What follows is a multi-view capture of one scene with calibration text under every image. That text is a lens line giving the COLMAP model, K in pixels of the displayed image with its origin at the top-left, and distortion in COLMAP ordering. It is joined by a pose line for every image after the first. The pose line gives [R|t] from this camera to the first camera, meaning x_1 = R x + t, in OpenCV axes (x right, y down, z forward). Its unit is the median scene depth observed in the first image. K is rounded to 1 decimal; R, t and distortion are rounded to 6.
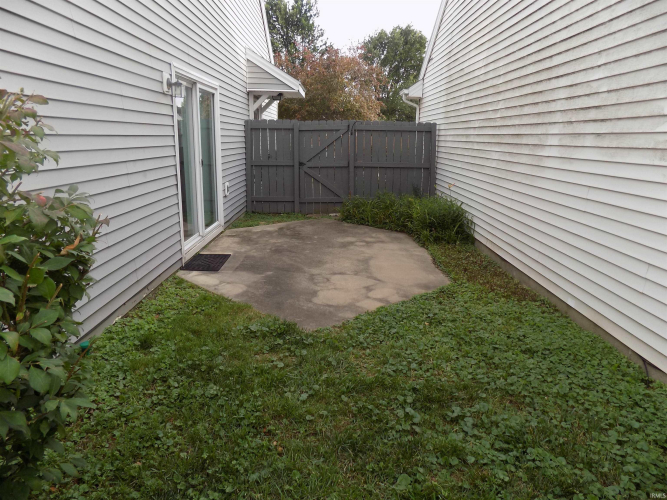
lens RADIAL K [[449.4, 0, 334.4], [0, 449.4, 245.4], [0, 0, 1]] dist [-0.073935, 0.078725]
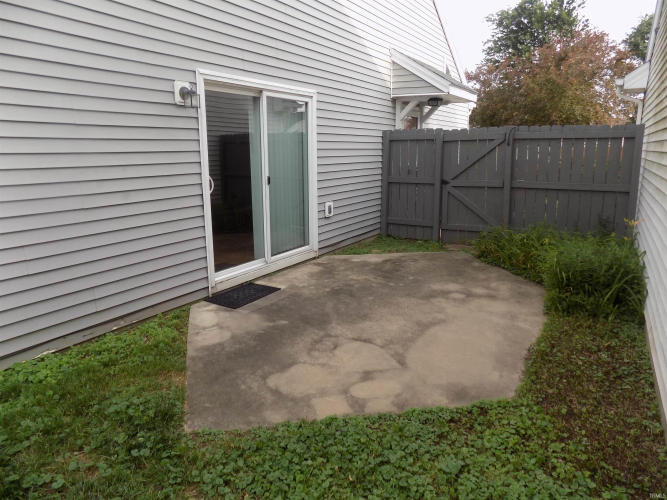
lens RADIAL K [[449.4, 0, 334.4], [0, 449.4, 245.4], [0, 0, 1]] dist [-0.073935, 0.078725]
pose [[0.849492, 0.091893, -0.519538, 0.193569], [-0.105523, 0.994411, 0.003347, -0.050118], [0.516942, 0.051980, 0.854441, 0.212813]]
